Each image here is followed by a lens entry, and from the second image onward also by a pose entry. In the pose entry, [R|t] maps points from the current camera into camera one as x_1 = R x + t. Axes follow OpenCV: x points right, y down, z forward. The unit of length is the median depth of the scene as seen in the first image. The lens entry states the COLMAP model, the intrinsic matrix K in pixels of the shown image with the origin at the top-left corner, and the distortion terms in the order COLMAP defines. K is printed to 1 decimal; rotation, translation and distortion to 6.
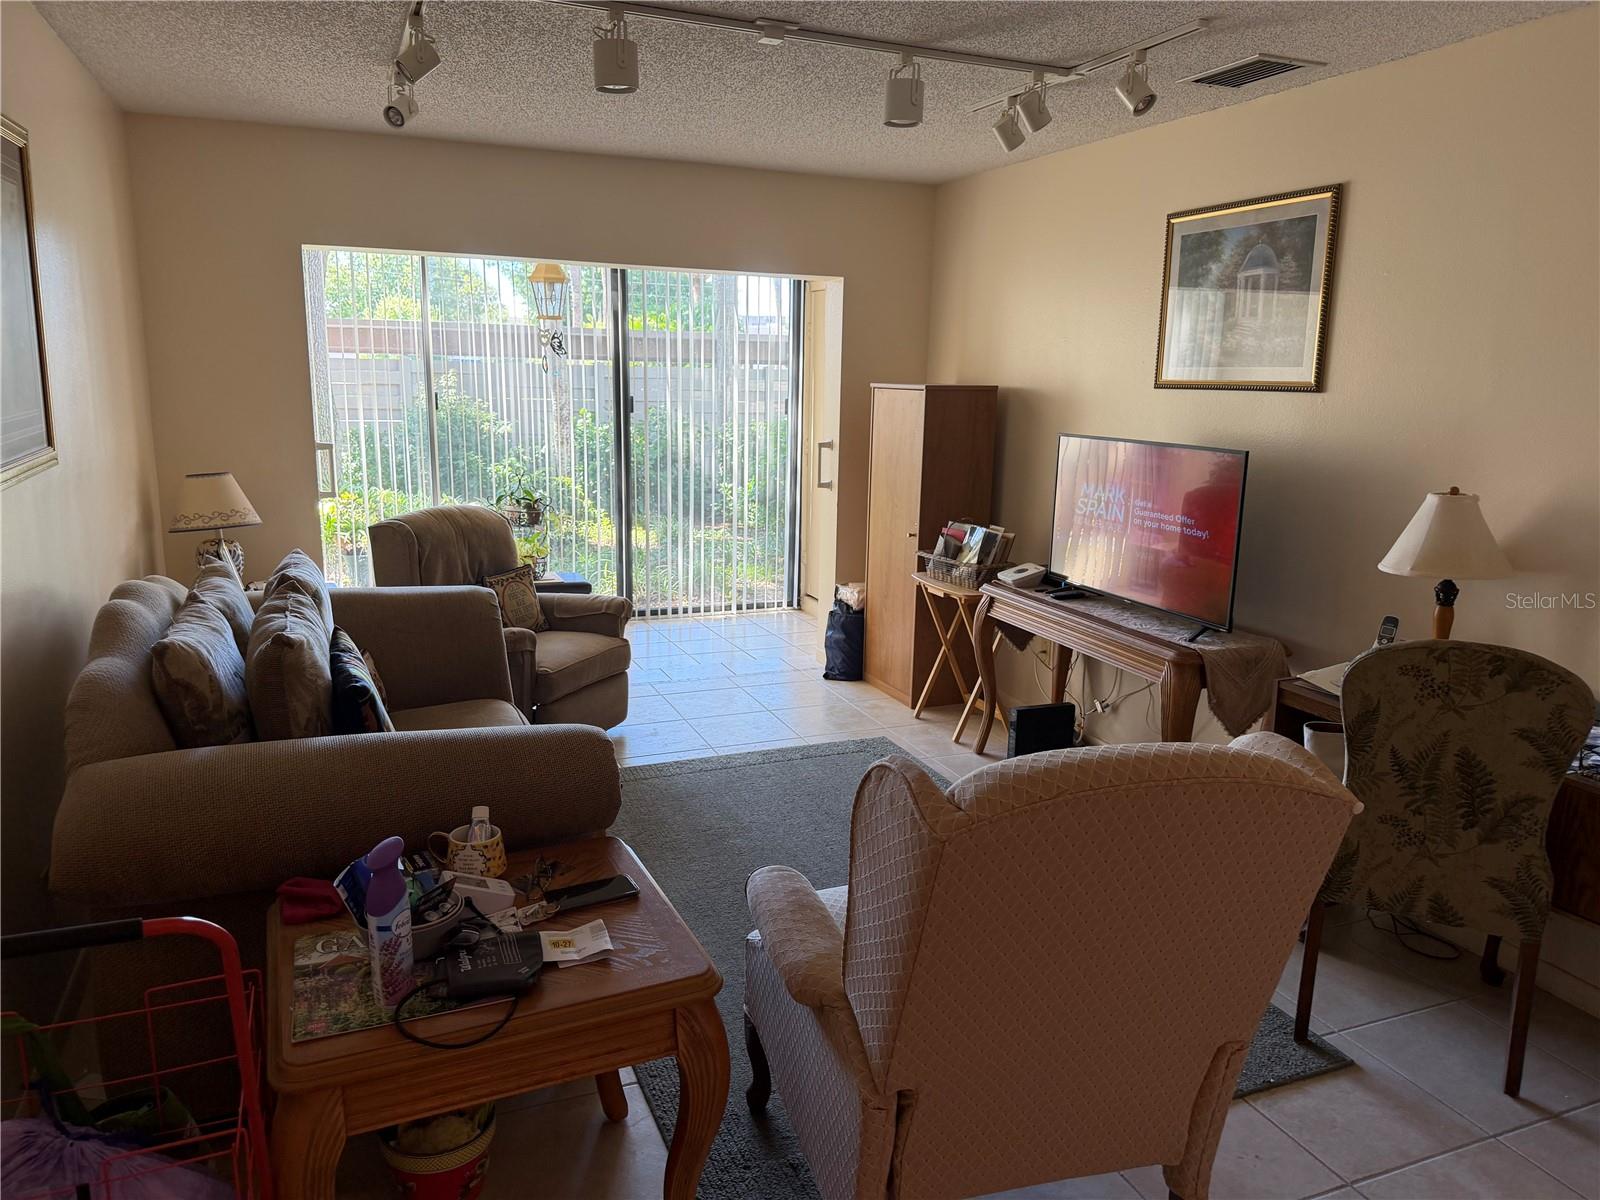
lens RADIAL K [[1134.0, 0, 800.0], [0, 1134.0, 600.0], [0, 0, 1]] dist [0.128300, -0.134333]
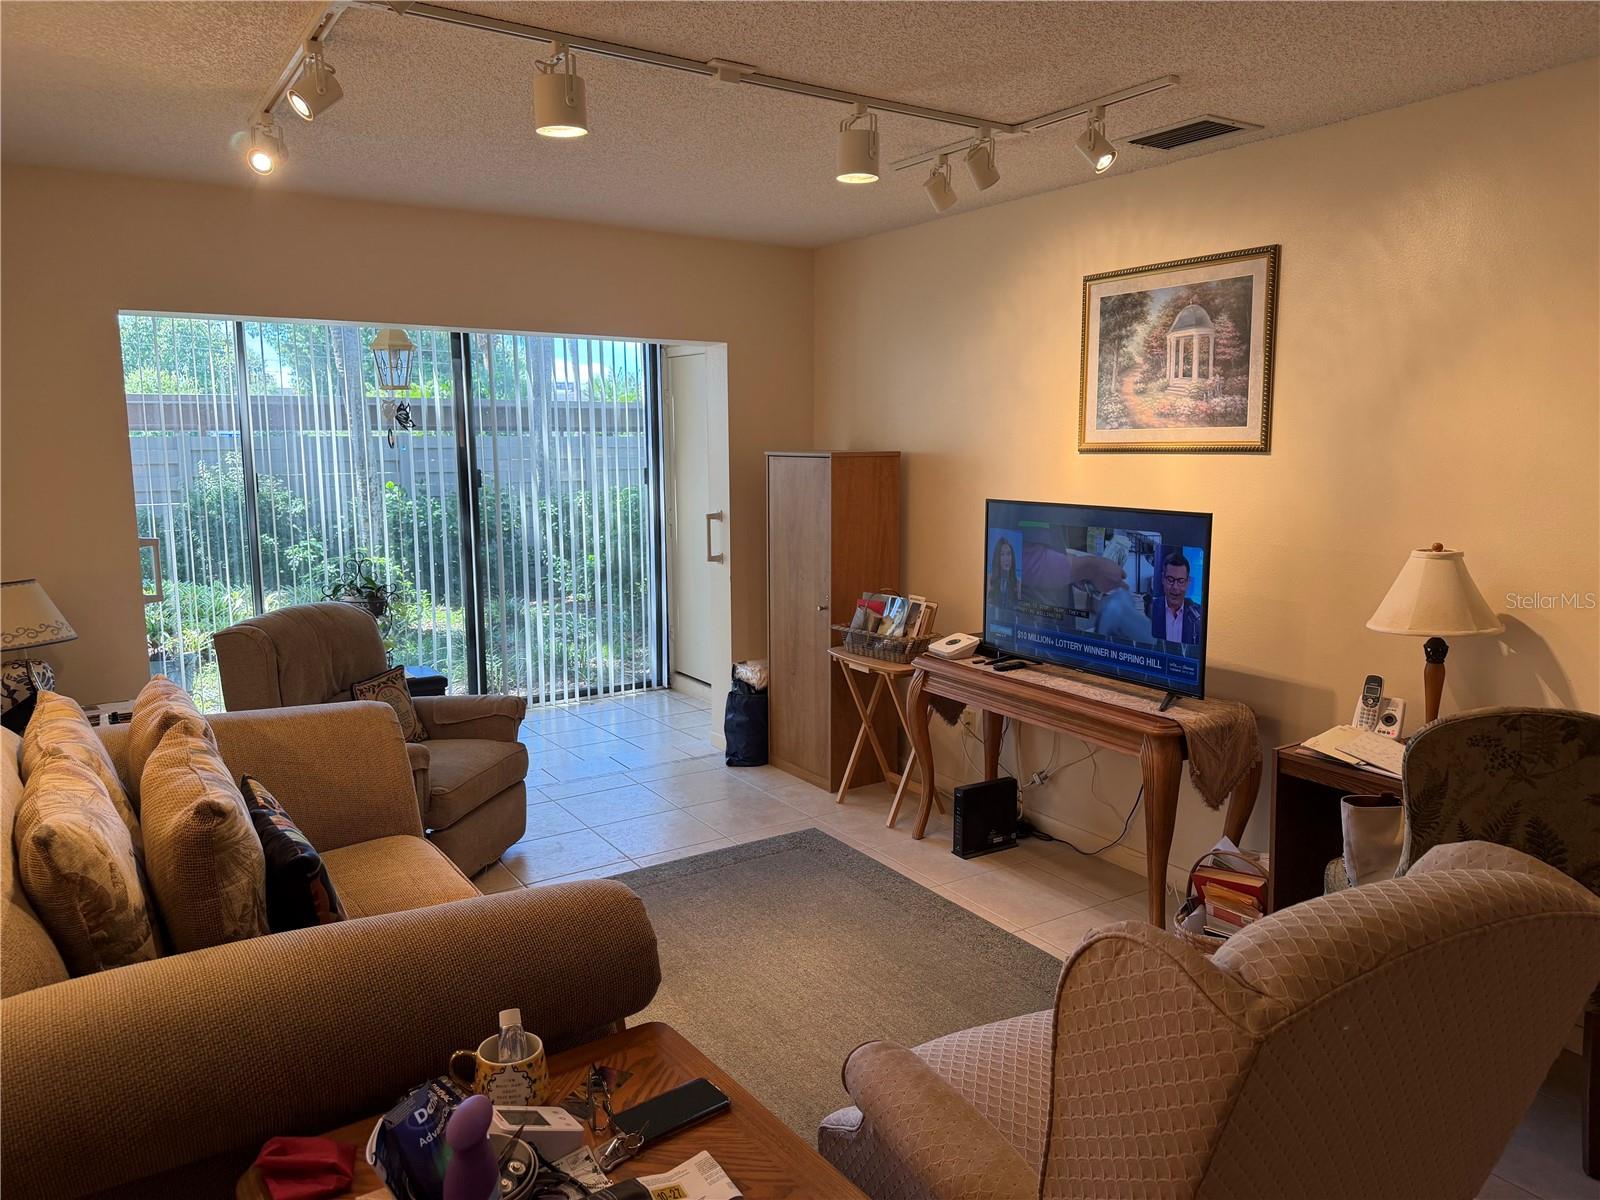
lens RADIAL K [[1134.0, 0, 800.0], [0, 1134.0, 600.0], [0, 0, 1]] dist [0.128300, -0.134333]
pose [[0.982809, -0.050500, 0.177583, -0.094543], [0.059943, 0.997037, -0.048216, -0.021194], [-0.174622, 0.058032, 0.982924, 0.079196]]
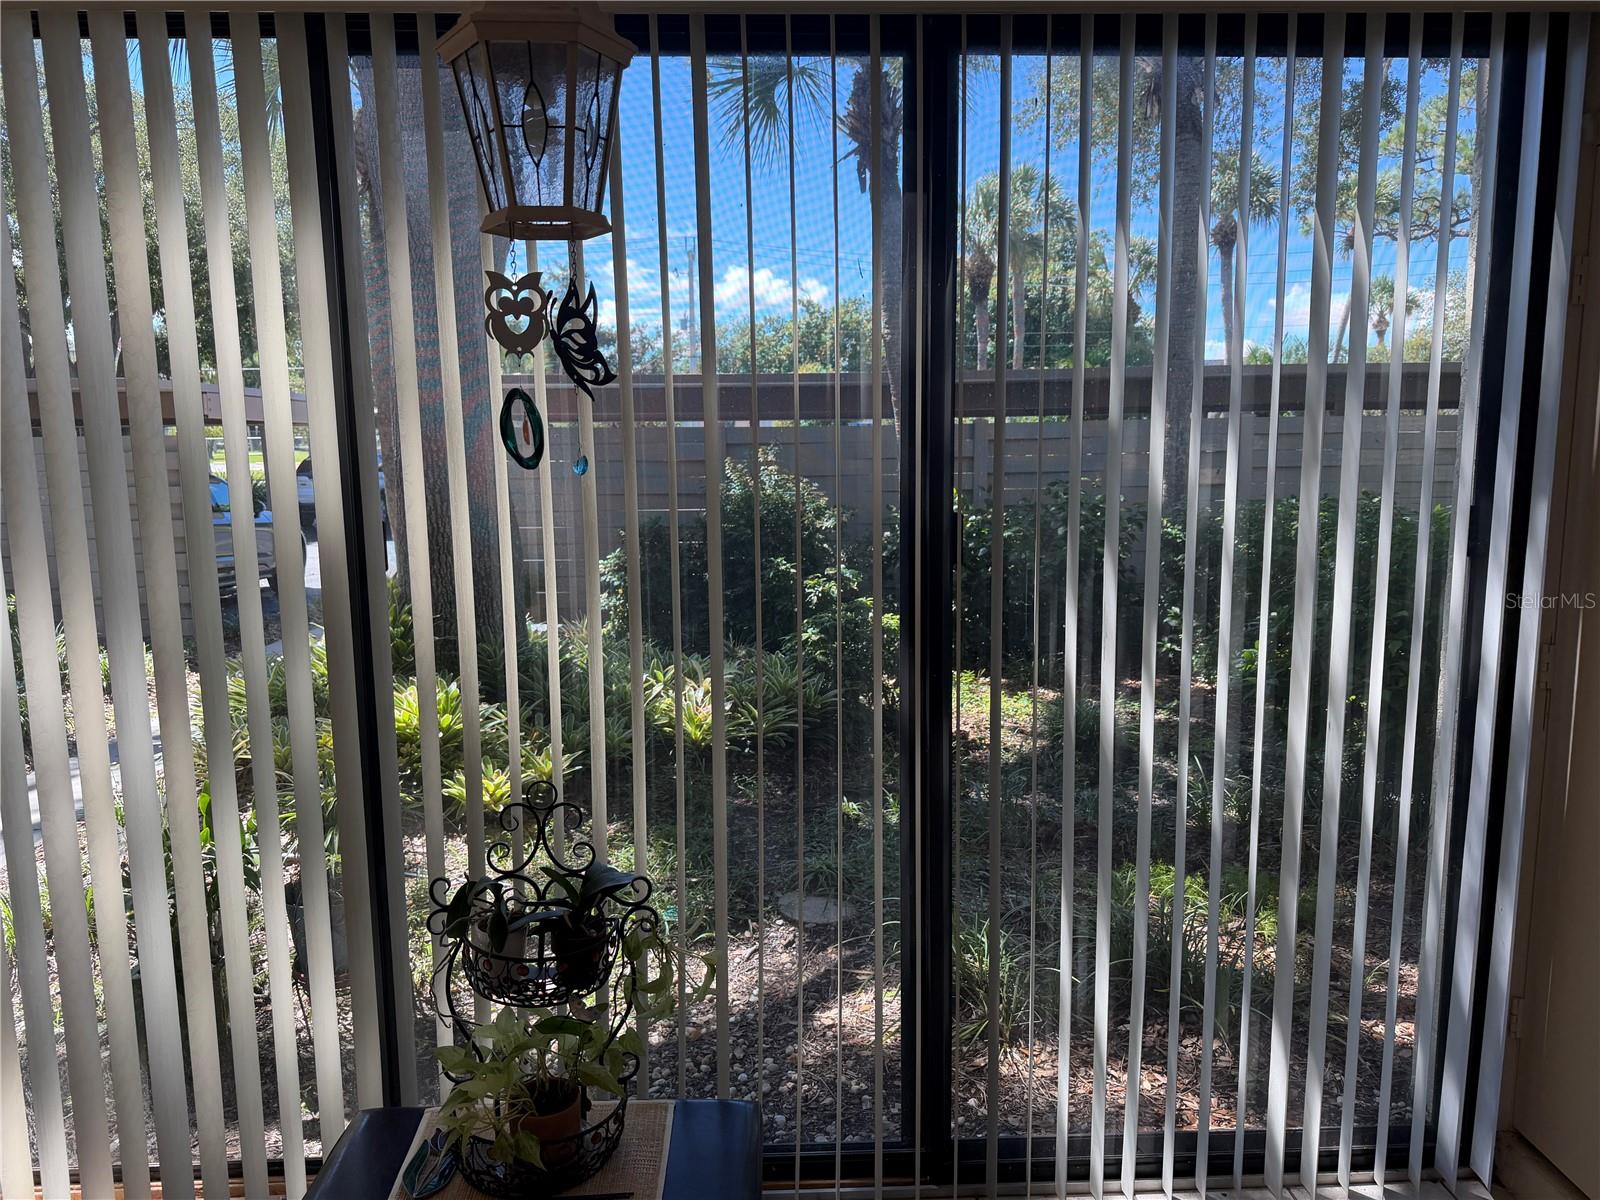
lens RADIAL K [[1124.0, 0, 800.0], [0, 1124.0, 600.0], [0, 0, 1]] dist [0.004538, 0.001082]
pose [[0.929554, 0.031366, -0.367350, -0.112496], [-0.048714, 0.998088, -0.038048, -0.211574], [0.365454, 0.053263, 0.929304, 1.038581]]
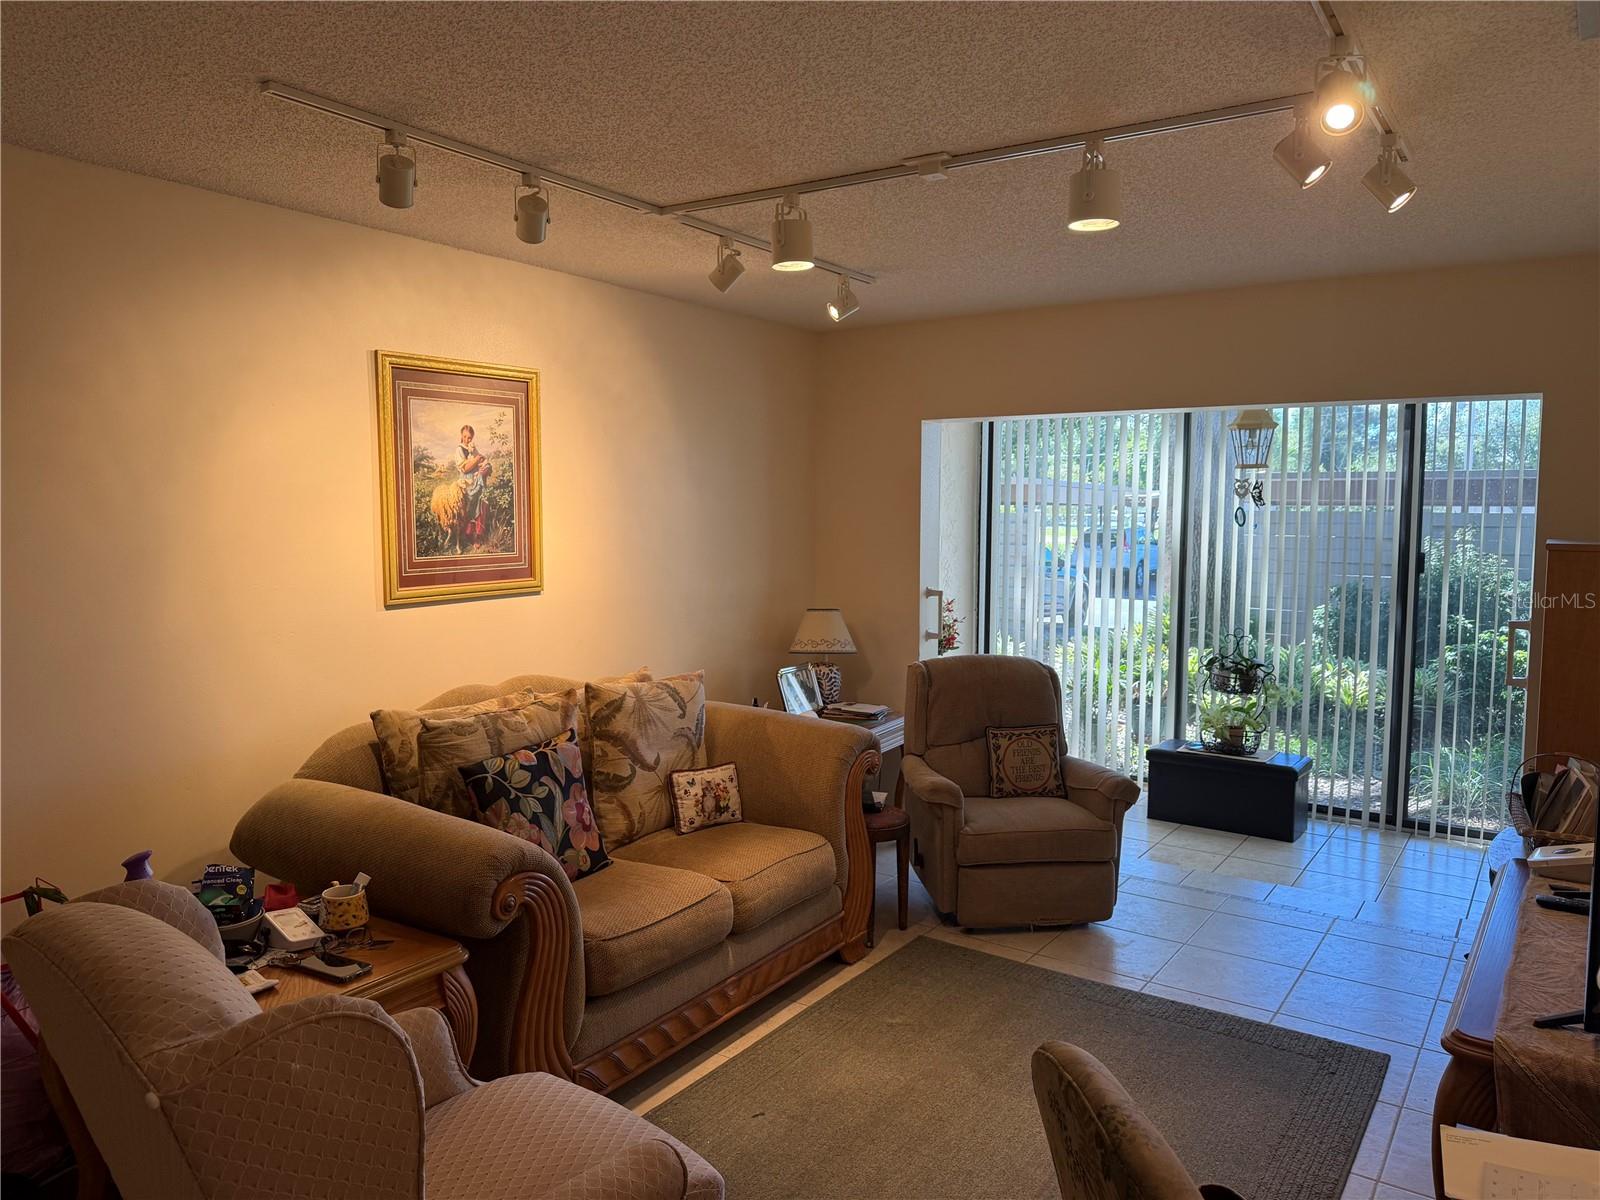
lens RADIAL K [[1124.0, 0, 800.0], [0, 1124.0, 600.0], [0, 0, 1]] dist [0.004538, 0.001082]
pose [[0.529650, 0.058099, -0.846224, 0.445552], [-0.165441, 0.985567, -0.035883, -0.065593], [0.831926, 0.159006, 0.531617, 0.315840]]
